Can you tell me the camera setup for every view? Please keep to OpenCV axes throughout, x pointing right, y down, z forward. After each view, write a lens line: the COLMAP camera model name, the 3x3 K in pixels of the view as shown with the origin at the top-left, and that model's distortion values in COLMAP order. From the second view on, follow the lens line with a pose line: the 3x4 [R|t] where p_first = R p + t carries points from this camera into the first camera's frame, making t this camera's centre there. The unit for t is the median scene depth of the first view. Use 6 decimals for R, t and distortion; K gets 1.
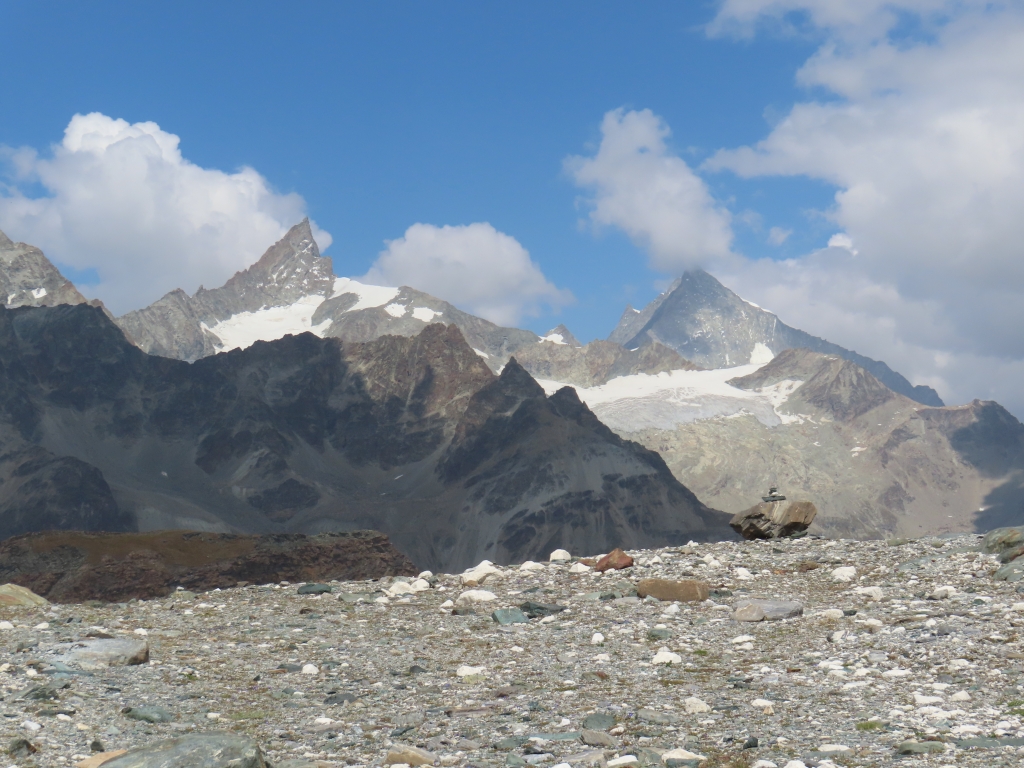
lens RADIAL K [[424.2, 0, 506.7], [0, 424.2, 453.1], [0, 0, 1]] dist [0.000521, -0.000135]
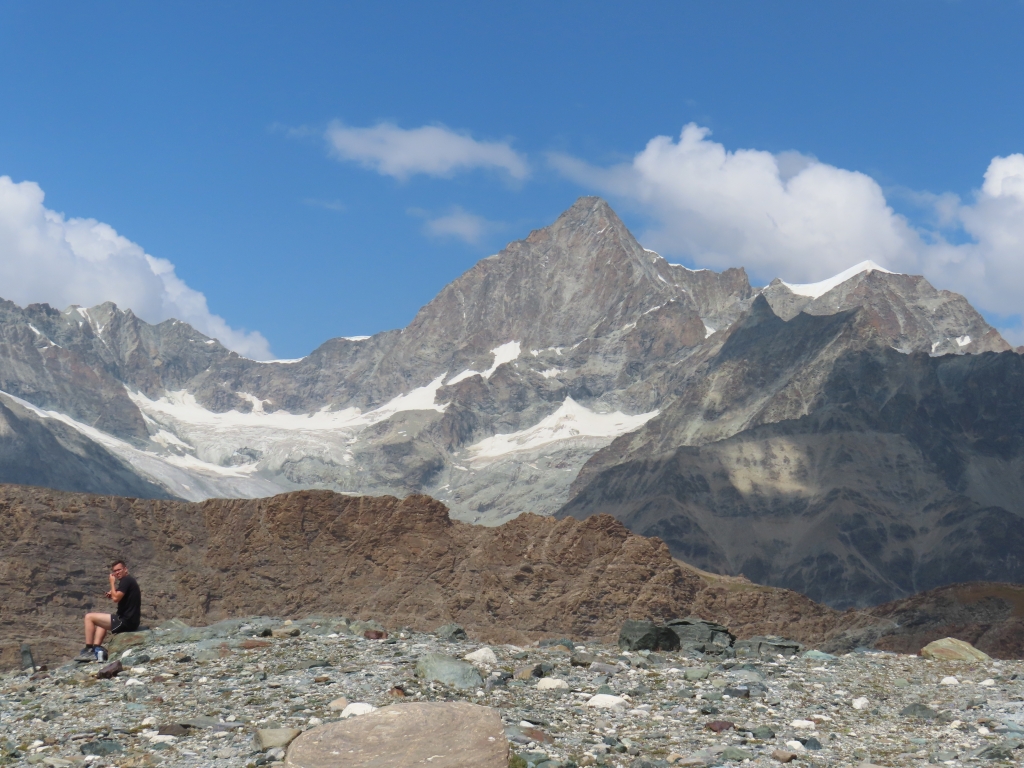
lens RADIAL K [[424.2, 0, 518.0], [0, 424.2, 323.0], [0, 0, 1]] dist [0.000521, -0.000135]
pose [[0.998036, -0.004222, -0.062503, -2.076718], [0.004117, 0.999990, -0.001804, -0.421284], [0.062510, 0.001543, 0.998043, -0.051398]]
